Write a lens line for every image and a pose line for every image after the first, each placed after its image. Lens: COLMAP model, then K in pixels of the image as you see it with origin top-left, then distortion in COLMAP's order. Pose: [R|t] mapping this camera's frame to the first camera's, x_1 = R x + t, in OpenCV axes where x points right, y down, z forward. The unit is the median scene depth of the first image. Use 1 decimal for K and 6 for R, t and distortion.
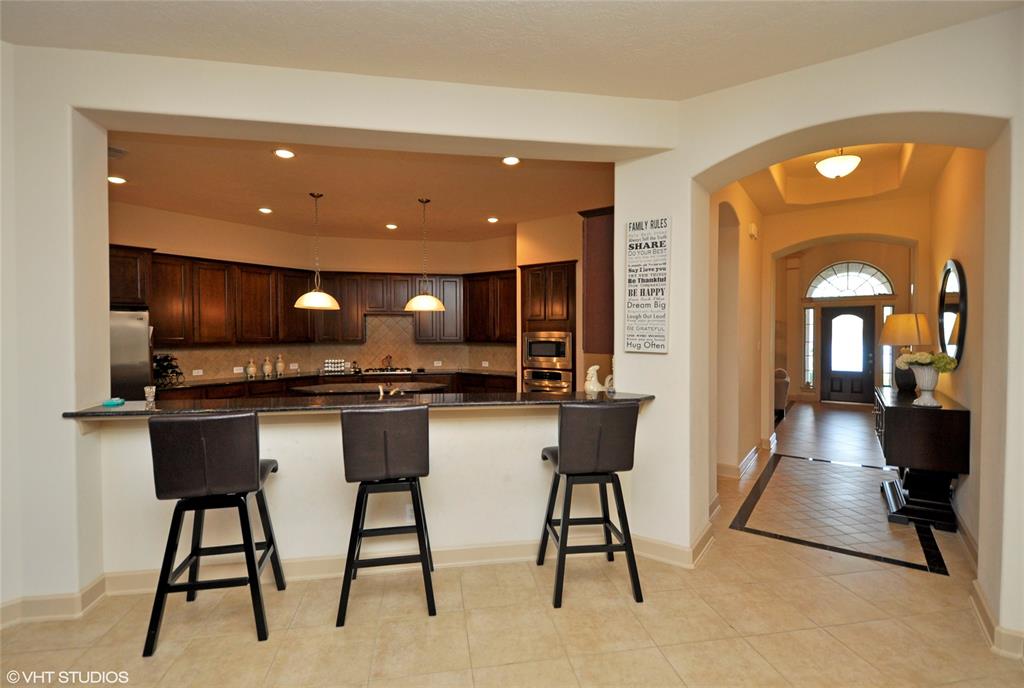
lens RADIAL K [[480.2, 0, 511.1], [0, 480.2, 328.3], [0, 0, 1]] dist [-0.000680, -0.000155]
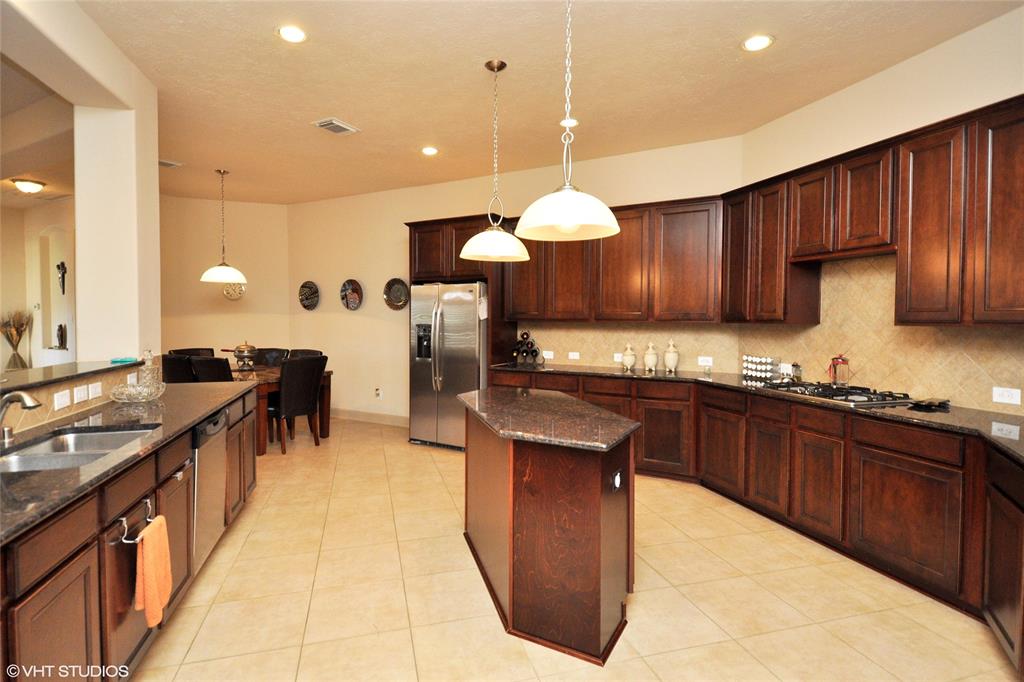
lens RADIAL K [[530.2, 0, 511.9], [0, 530.2, 335.7], [0, 0, 1]] dist [-0.001734, -0.000453]
pose [[0.091051, 0.035292, -0.995221, 0.230879], [0.001135, 0.999367, 0.035543, 0.025252], [0.995846, -0.004366, 0.090953, 0.811909]]
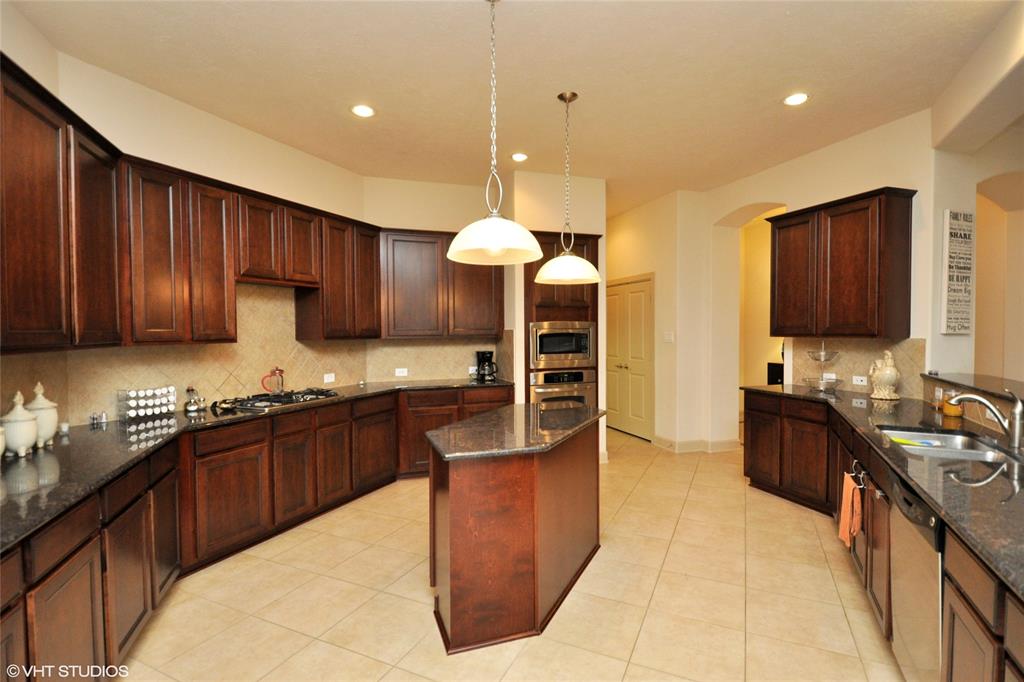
lens RADIAL K [[487.0, 0, 512.0], [0, 487.0, 341.0], [0, 0, 1]] dist [0.002026, 0.000324]
pose [[0.577657, -0.022897, 0.815959, -0.633581], [0.002774, 0.999656, 0.026088, 0.018432], [-0.816275, -0.012806, 0.577521, 0.616427]]
